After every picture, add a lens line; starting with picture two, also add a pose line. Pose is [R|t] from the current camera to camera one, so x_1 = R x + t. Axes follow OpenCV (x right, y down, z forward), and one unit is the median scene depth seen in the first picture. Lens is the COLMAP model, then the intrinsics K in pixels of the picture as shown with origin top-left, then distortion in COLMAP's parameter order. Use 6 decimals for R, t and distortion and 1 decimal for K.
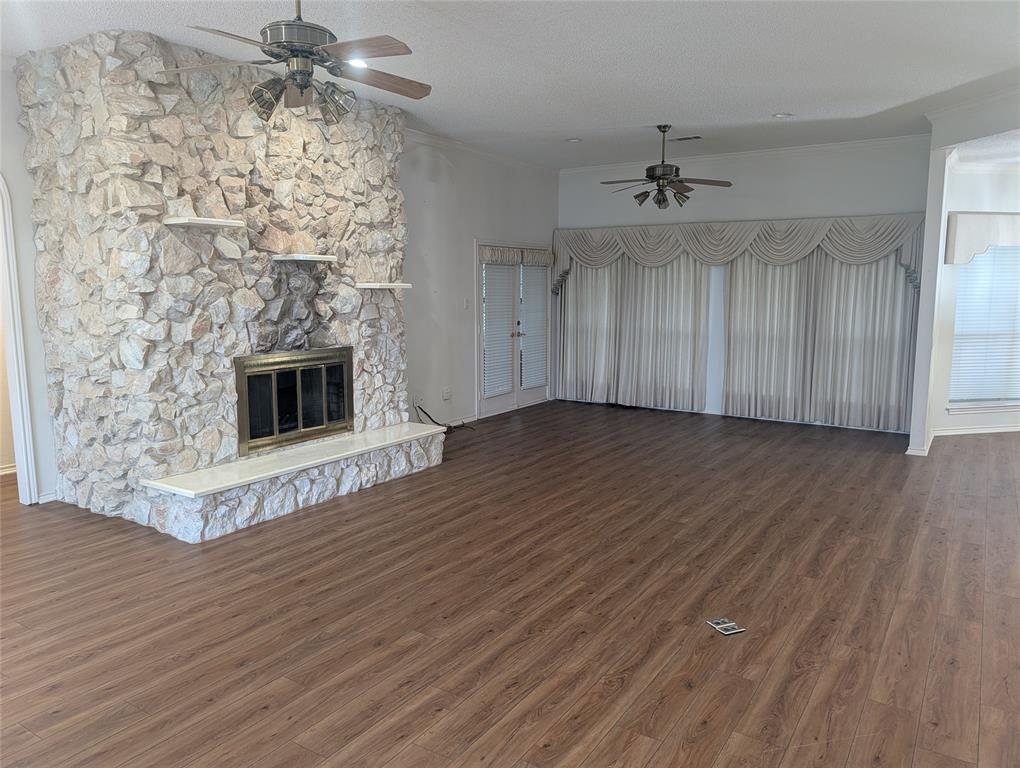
lens RADIAL K [[725.2, 0, 511.9], [0, 725.2, 388.7], [0, 0, 1]] dist [0.071398, -0.100413]
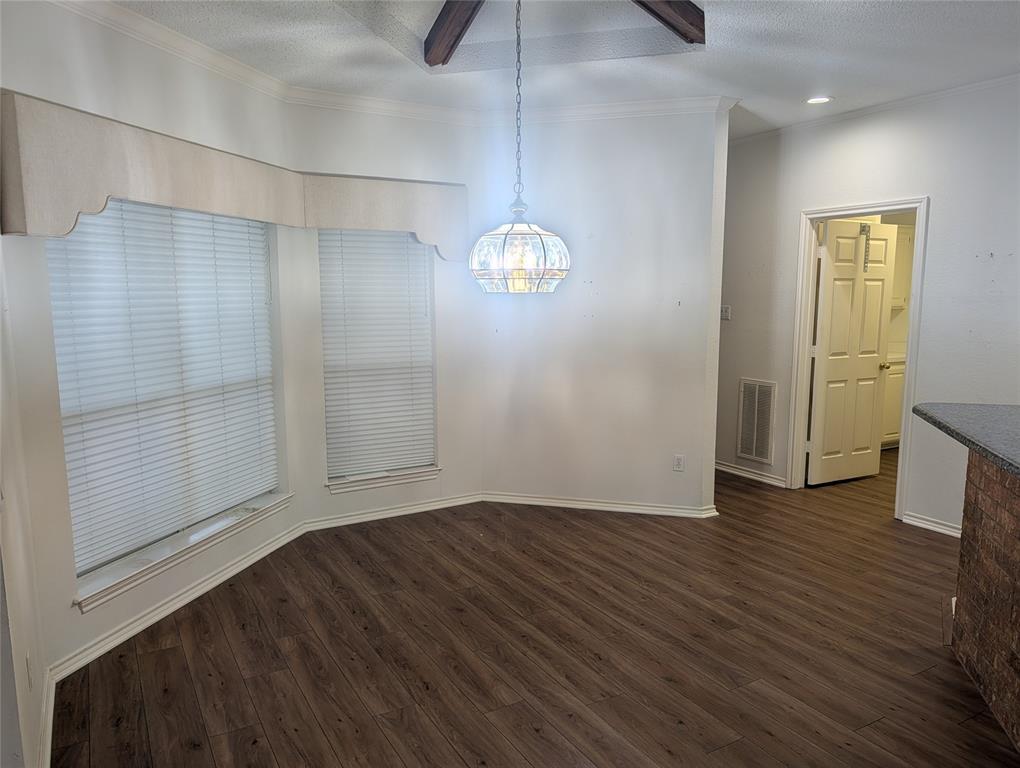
lens RADIAL K [[725.2, 0, 511.9], [0, 725.2, 388.7], [0, 0, 1]] dist [0.071398, -0.100413]
pose [[0.451684, -0.115814, 0.884629, 0.495040], [0.126278, 0.989856, 0.065114, -0.112804], [-0.883196, 0.082298, 0.461727, 0.815789]]
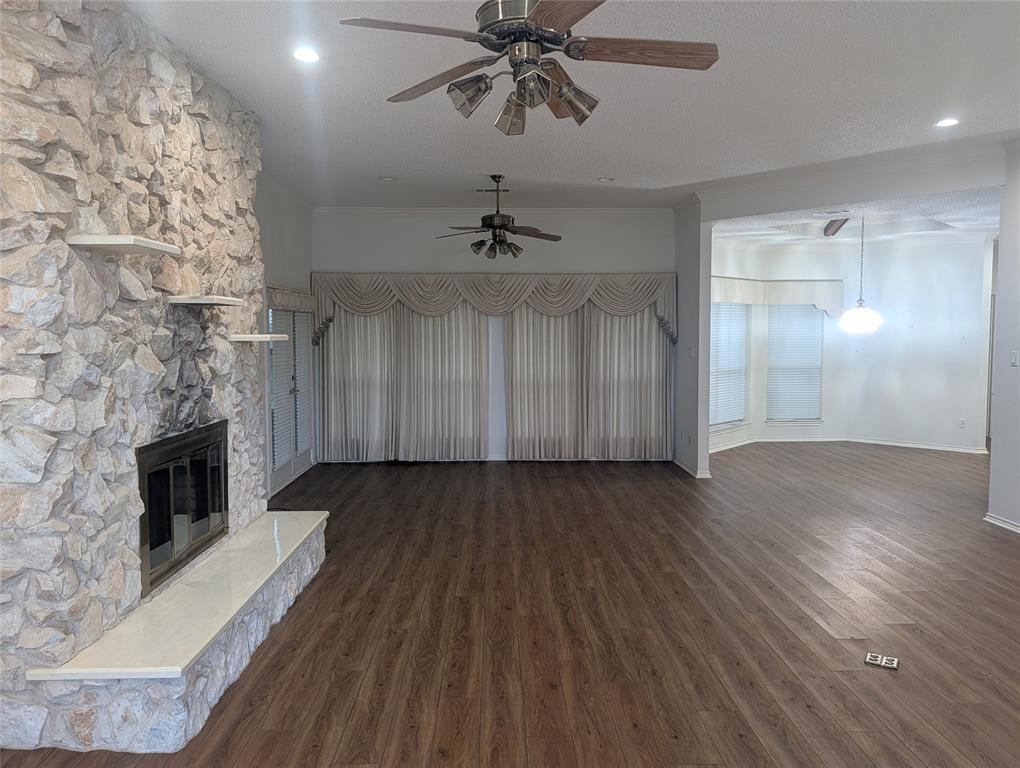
lens RADIAL K [[729.2, 0, 510.0], [0, 729.2, 384.0], [0, 0, 1]] dist [0.059588, -0.065097]
pose [[0.825932, -0.043787, 0.562067, -0.427673], [0.083209, 0.995528, -0.044716, -0.038753], [-0.557596, 0.083701, 0.825882, 0.234011]]
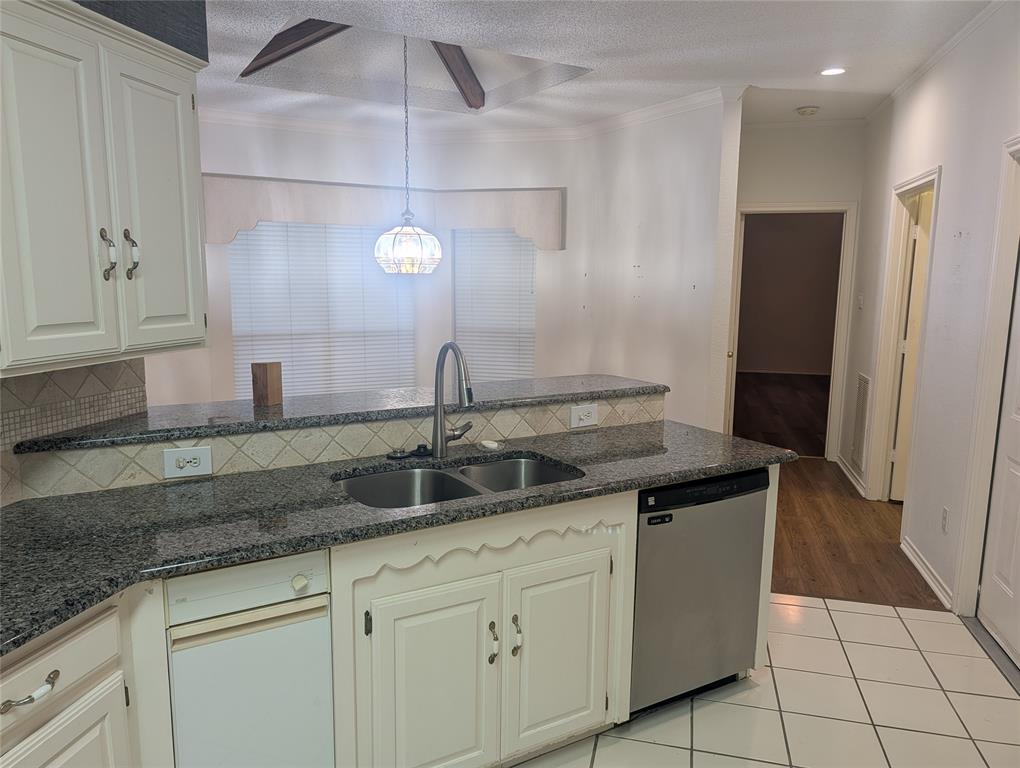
lens RADIAL K [[725.2, 0, 511.9], [0, 725.2, 388.7], [0, 0, 1]] dist [0.071398, -0.100413]
pose [[0.944653, -0.040655, 0.325542, 0.838120], [0.035141, 0.999122, 0.022800, -0.034774], [-0.326184, -0.010098, 0.945252, 0.252250]]
